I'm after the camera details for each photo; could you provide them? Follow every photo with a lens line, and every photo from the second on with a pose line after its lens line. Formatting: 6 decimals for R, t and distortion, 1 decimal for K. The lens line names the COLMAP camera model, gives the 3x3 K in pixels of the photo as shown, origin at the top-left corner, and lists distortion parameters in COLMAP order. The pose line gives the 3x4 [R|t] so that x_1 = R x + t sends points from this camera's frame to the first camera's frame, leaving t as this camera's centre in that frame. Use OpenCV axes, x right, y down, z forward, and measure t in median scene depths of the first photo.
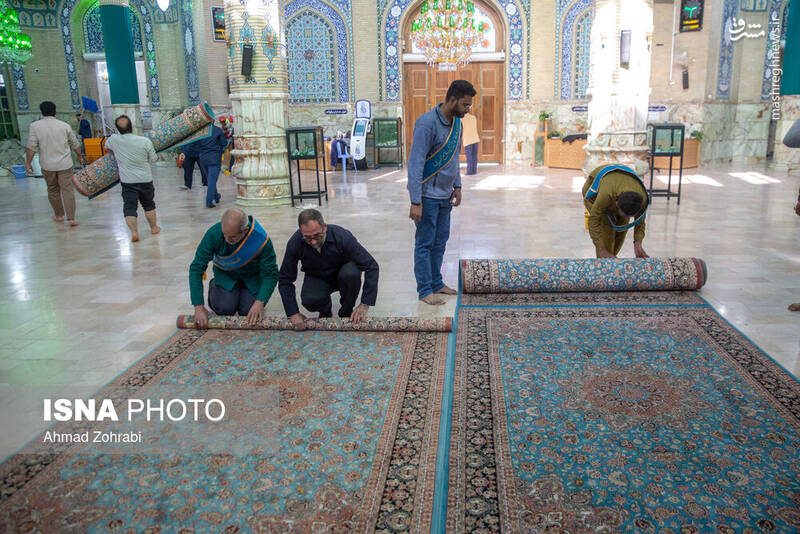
lens RADIAL K [[656.4, 0, 398.6], [0, 656.4, 269.3], [0, 0, 1]] dist [-0.033043, 0.020627]
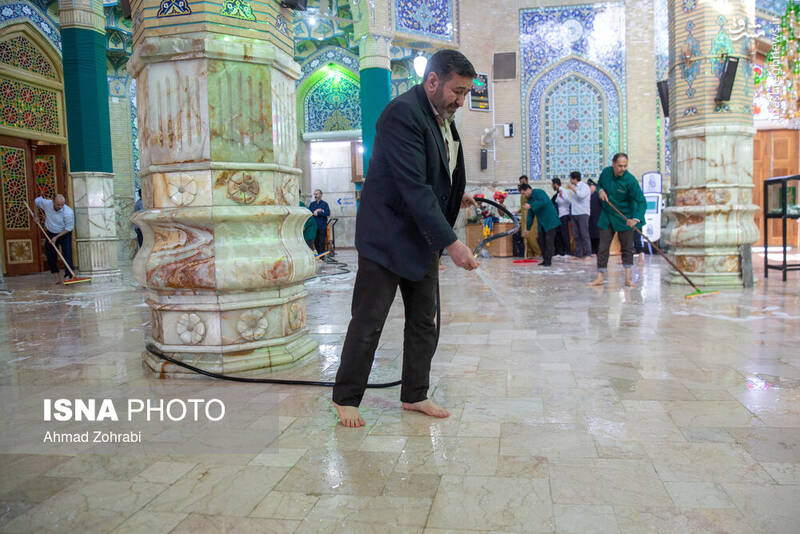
lens RADIAL K [[656.4, 0, 402.0], [0, 656.4, 263.7], [0, 0, 1]] dist [-0.033043, 0.020627]
pose [[0.993257, -0.001686, -0.115917, -0.261317], [-0.017657, 0.986028, -0.165640, 0.001090], [0.114577, 0.166570, 0.979350, 0.155203]]
